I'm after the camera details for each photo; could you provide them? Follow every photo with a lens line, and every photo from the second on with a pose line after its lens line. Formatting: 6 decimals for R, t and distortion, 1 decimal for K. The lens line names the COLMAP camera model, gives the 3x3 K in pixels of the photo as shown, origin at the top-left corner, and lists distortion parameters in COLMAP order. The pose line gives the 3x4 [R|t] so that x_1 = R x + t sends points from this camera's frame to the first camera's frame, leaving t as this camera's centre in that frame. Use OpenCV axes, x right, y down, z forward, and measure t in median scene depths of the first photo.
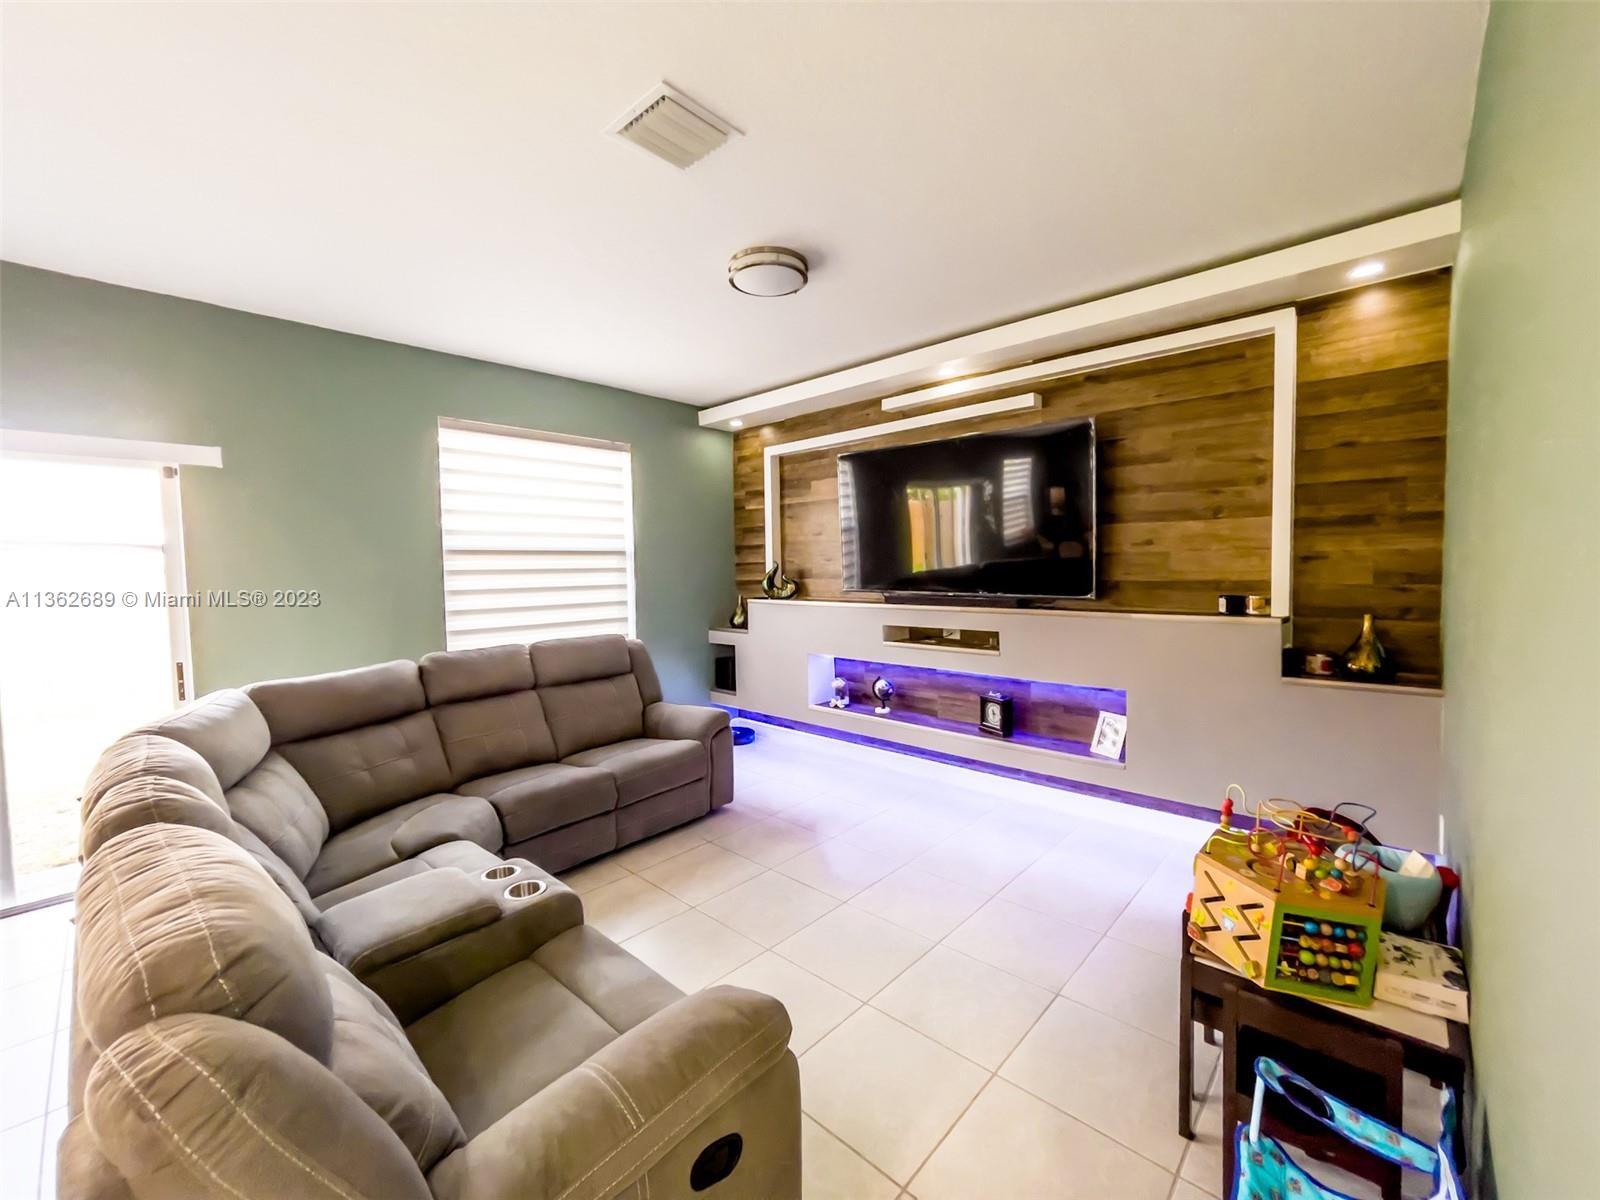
lens RADIAL K [[649.2, 0, 800.0], [0, 649.2, 600.0], [0, 0, 1]] dist [-0.011429, 0.000175]
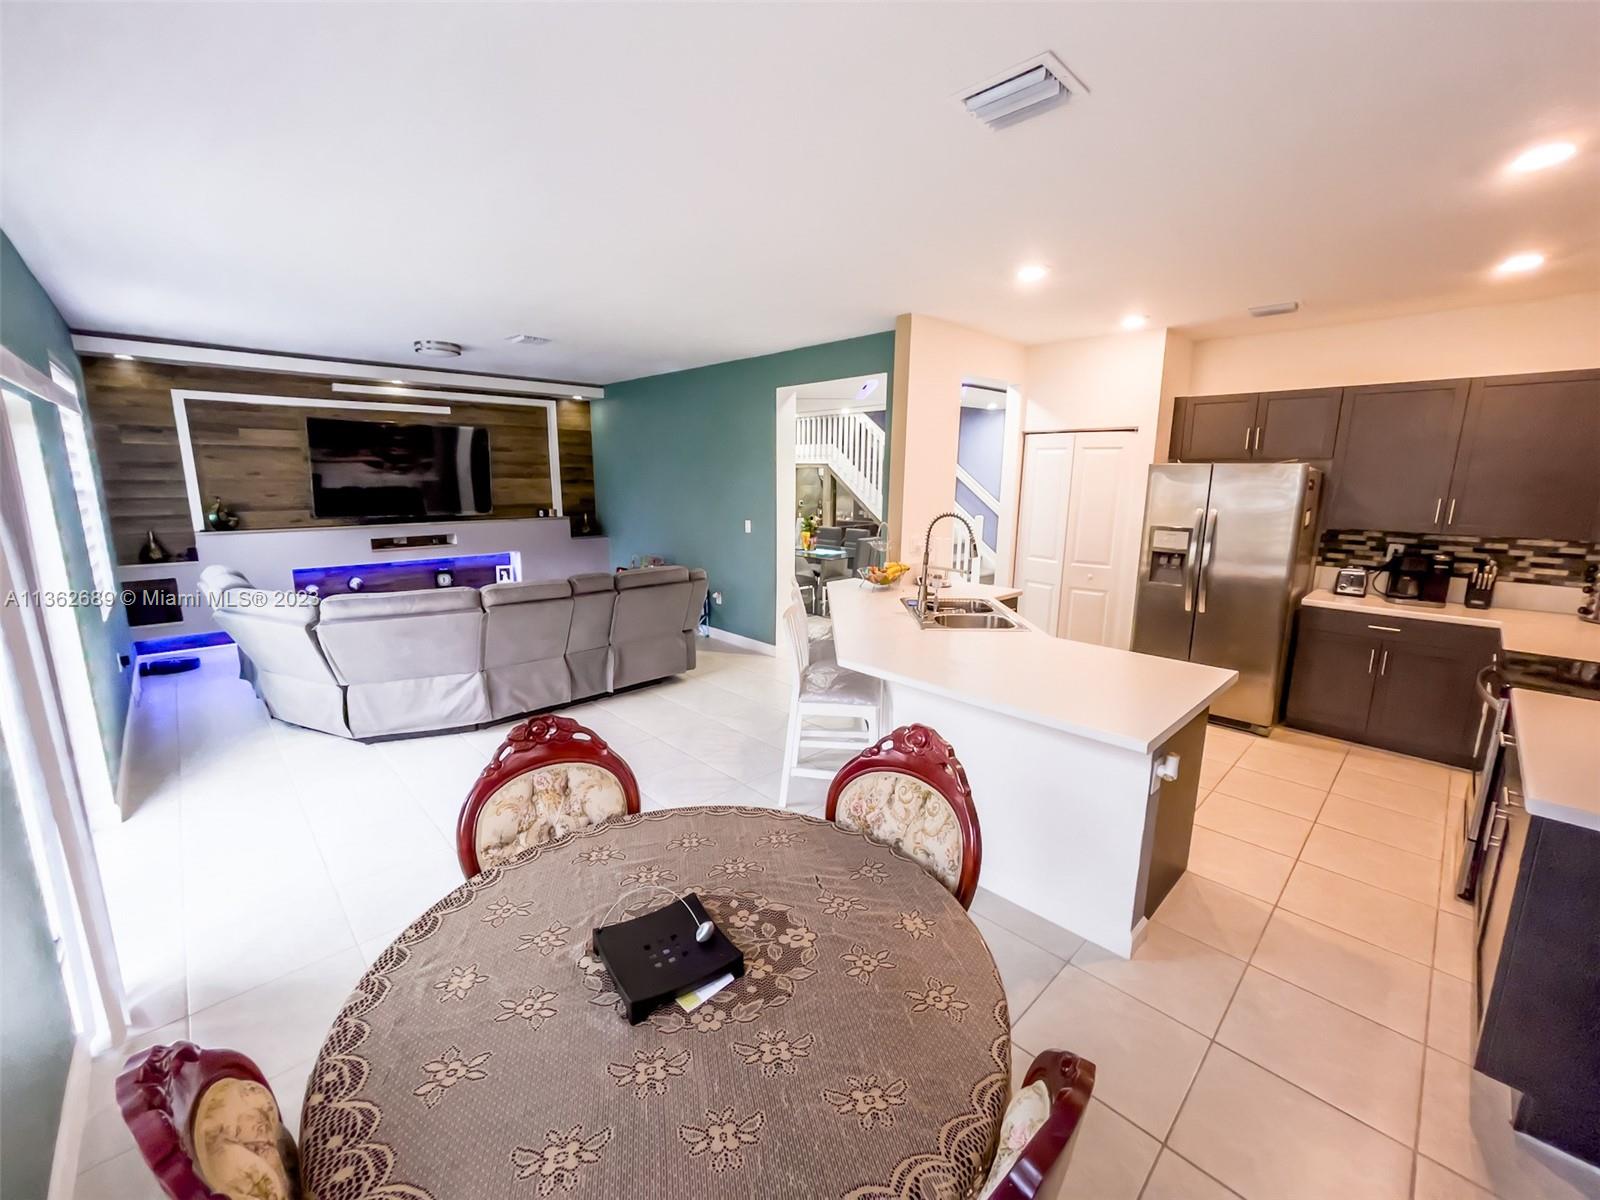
lens RADIAL K [[649.2, 0, 800.0], [0, 649.2, 600.0], [0, 0, 1]] dist [-0.011429, 0.000175]
pose [[0.049808, -0.173257, 0.983616, -1.578545], [0.041480, 0.984348, 0.171285, -0.044243], [-0.997897, 0.032269, 0.056215, -0.114964]]
